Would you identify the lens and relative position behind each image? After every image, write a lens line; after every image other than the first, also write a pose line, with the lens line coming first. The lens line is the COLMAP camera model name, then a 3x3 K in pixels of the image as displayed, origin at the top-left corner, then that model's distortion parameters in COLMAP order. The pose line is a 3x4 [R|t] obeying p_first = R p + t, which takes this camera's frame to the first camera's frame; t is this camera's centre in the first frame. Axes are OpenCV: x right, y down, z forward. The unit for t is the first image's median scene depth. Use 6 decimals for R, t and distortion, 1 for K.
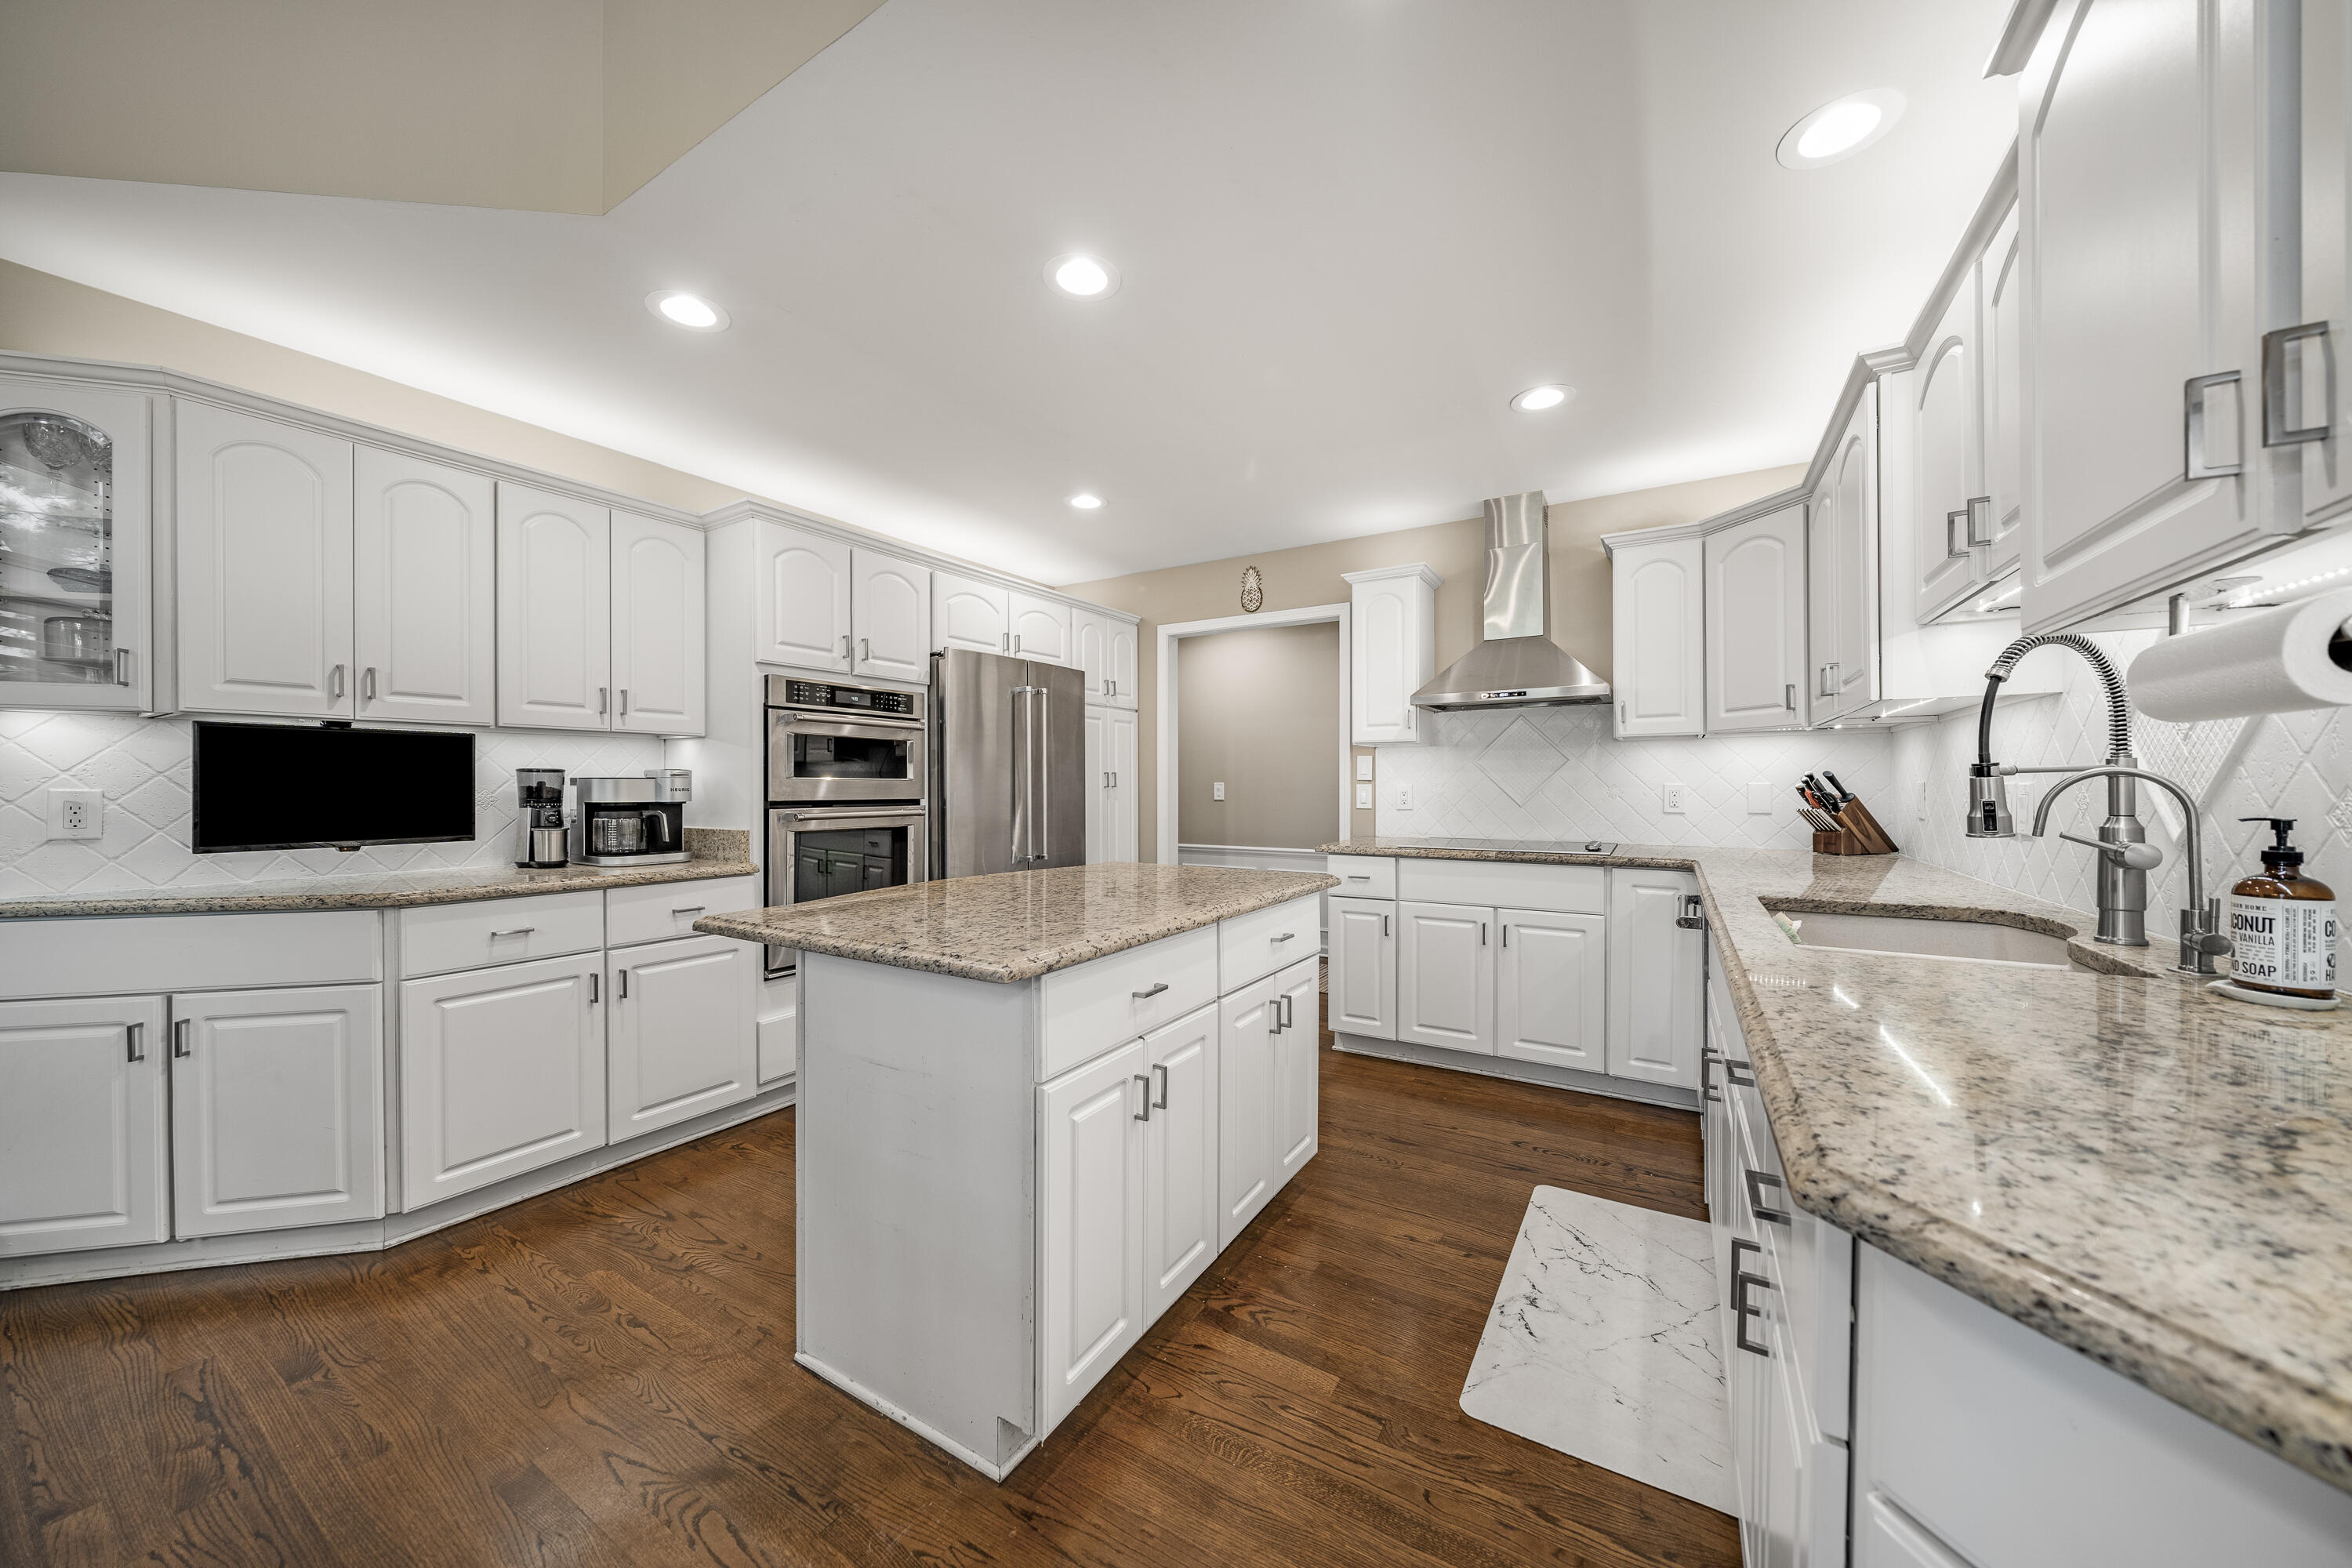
lens RADIAL K [[803.3, 0, 1212.6], [0, 803.3, 779.1], [0, 0, 1]] dist [-0.000105, -0.000054]
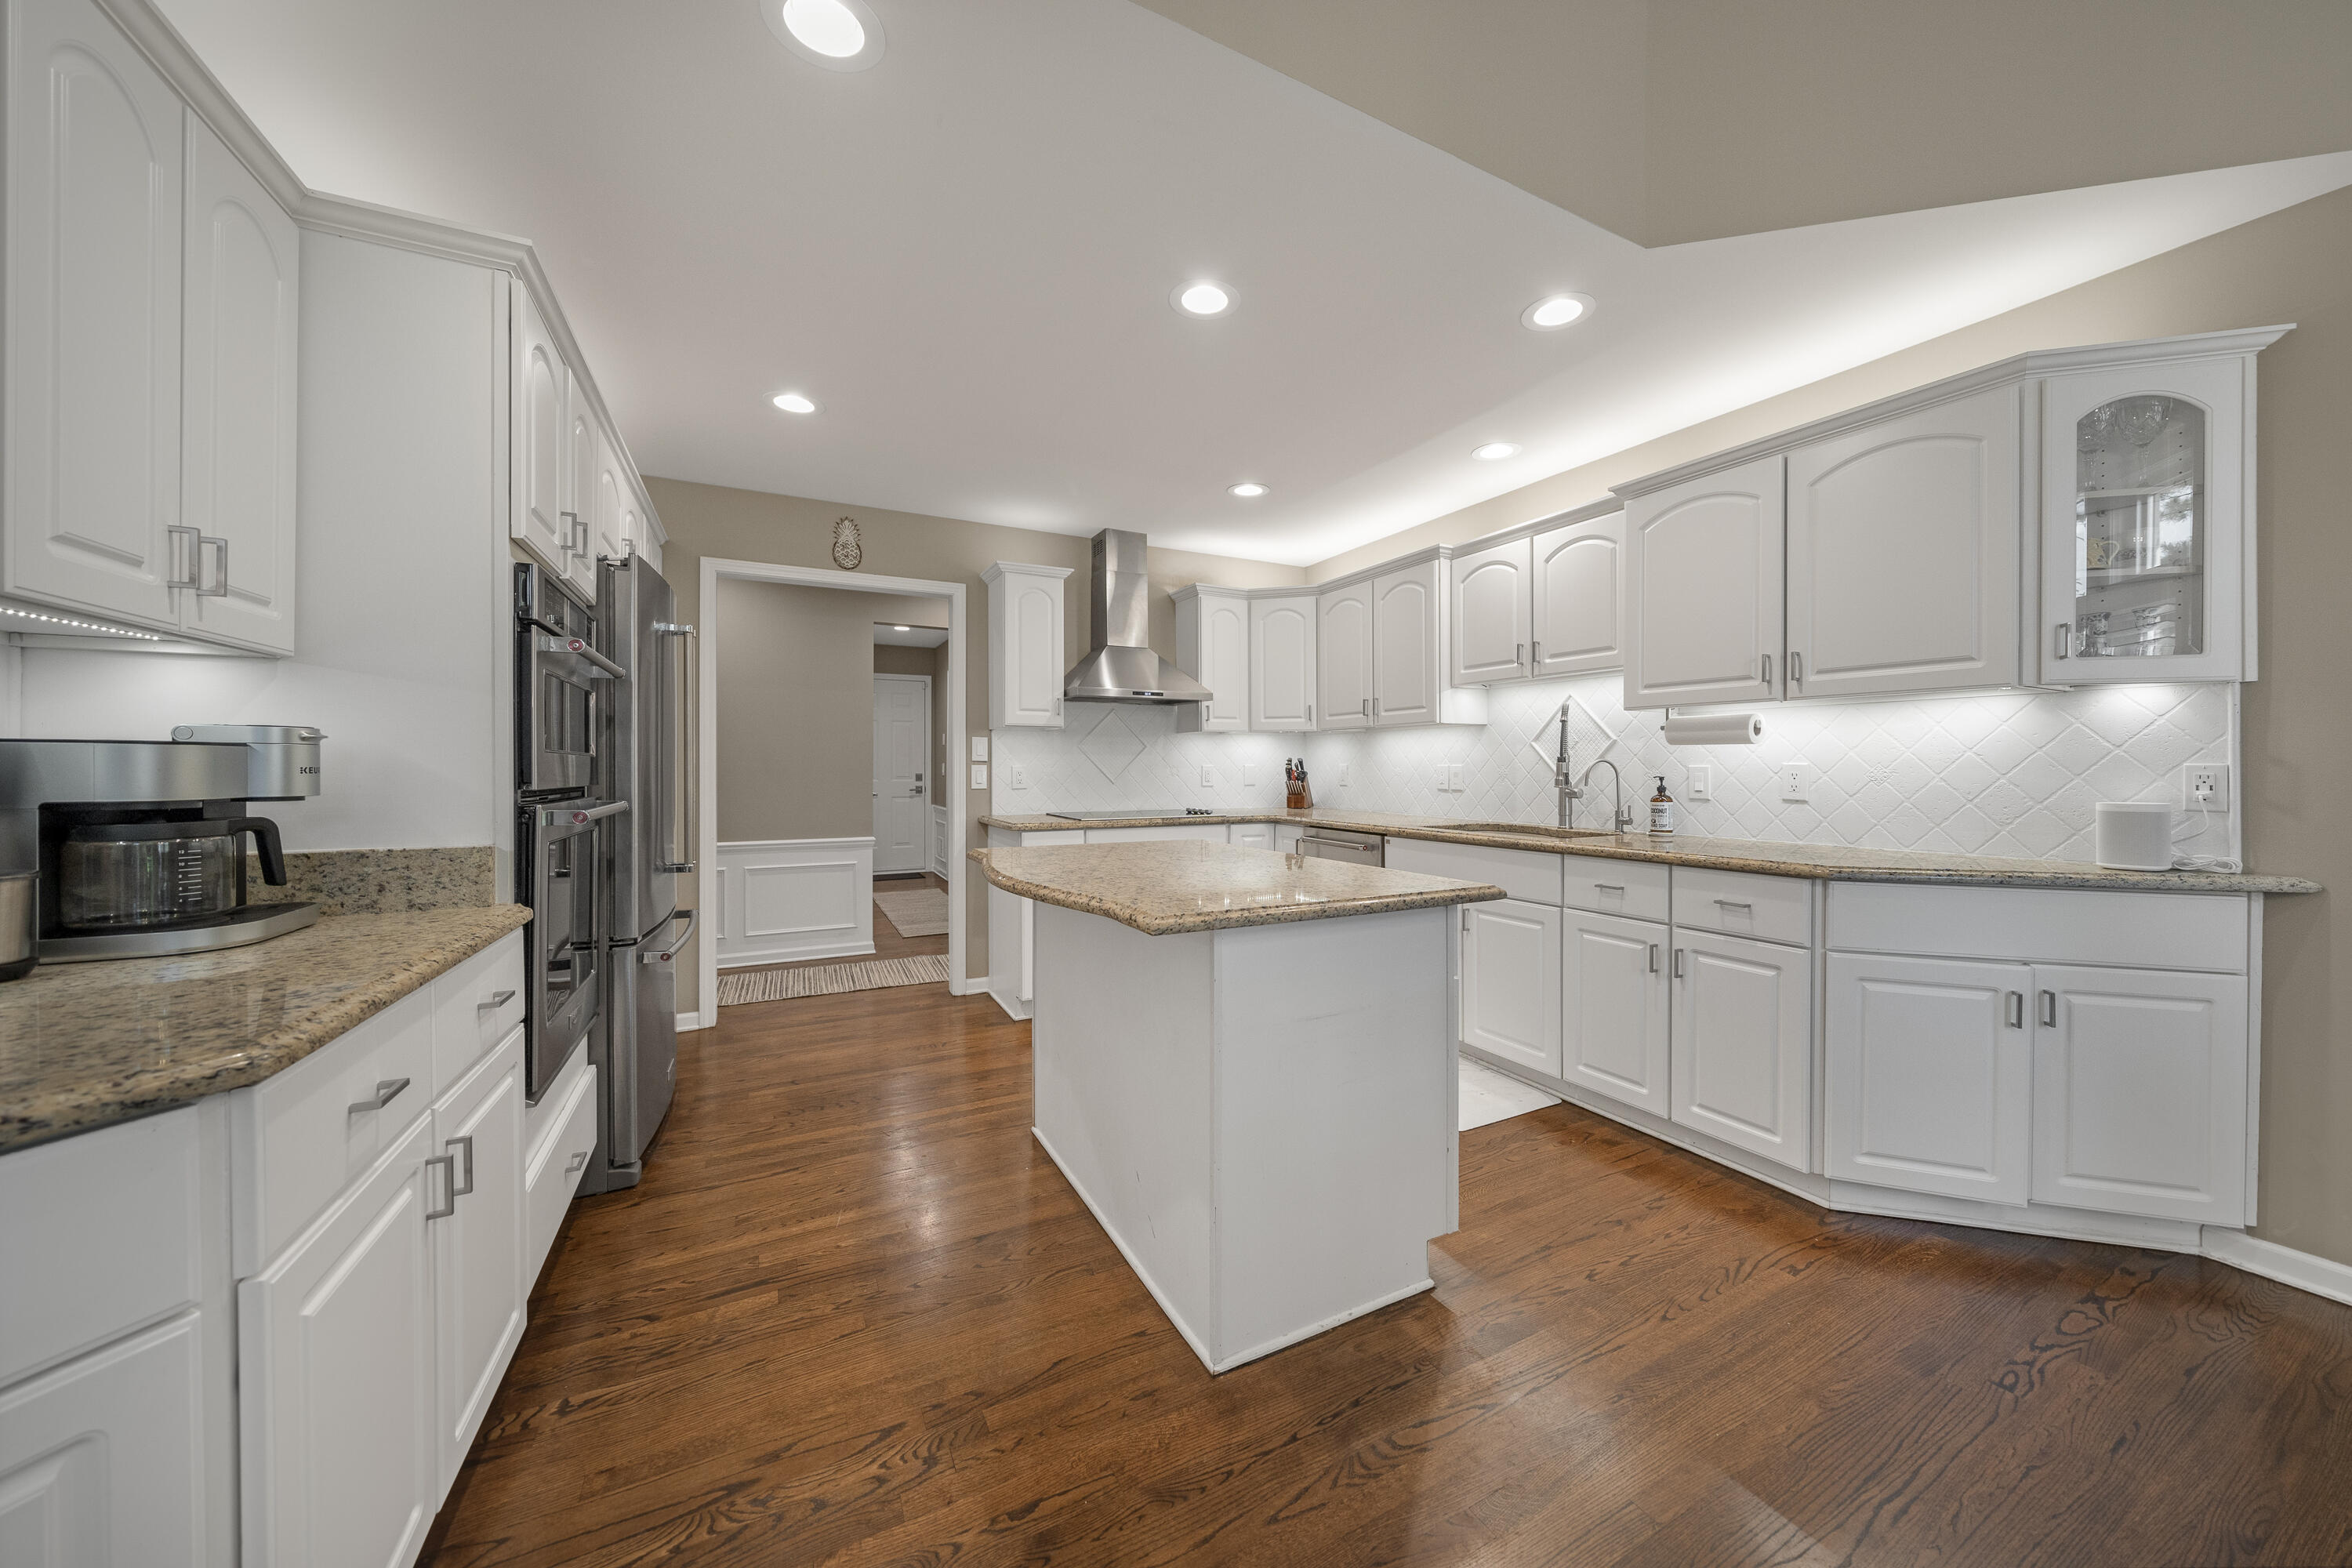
lens RADIAL K [[803.3, 0, 1212.6], [0, 803.3, 779.1], [0, 0, 1]] dist [-0.000105, -0.000054]
pose [[0.522612, -0.010608, 0.852505, -0.773399], [-0.006659, 0.999841, 0.016523, 0.007105], [-0.852545, -0.014312, 0.522459, 0.306855]]
